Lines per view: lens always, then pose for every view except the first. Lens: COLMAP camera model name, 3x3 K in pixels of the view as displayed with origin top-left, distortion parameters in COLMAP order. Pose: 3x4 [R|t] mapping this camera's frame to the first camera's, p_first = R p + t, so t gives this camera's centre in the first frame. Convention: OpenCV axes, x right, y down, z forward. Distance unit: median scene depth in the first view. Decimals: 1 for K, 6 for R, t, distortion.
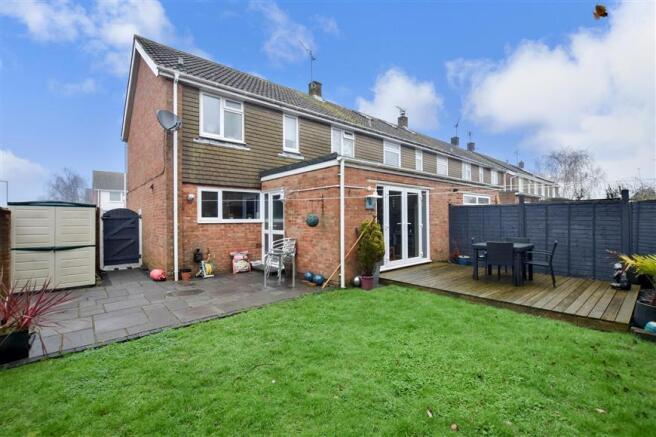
lens RADIAL K [[286.1, 0, 328.0], [0, 286.1, 218.5], [0, 0, 1]] dist [-0.000924, -0.000045]
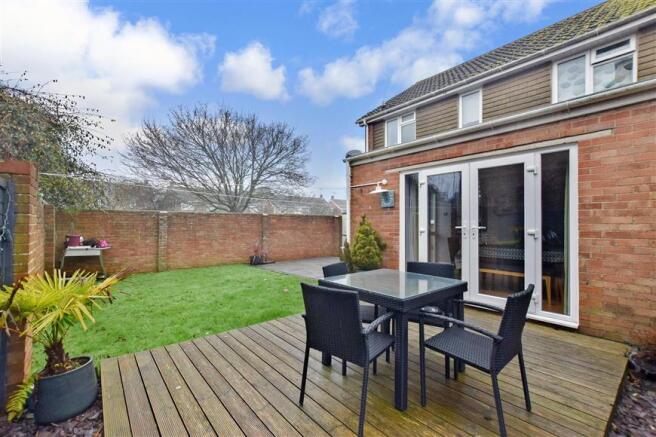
lens RADIAL K [[278.6, 0, 328.0], [0, 278.6, 218.5], [0, 0, 1]] dist [-0.000606, -0.000142]
pose [[0.002339, -0.005874, -0.999980, 0.733359], [0.010737, 0.999925, -0.005849, 0.001205], [0.999940, -0.010723, 0.002402, 0.656939]]
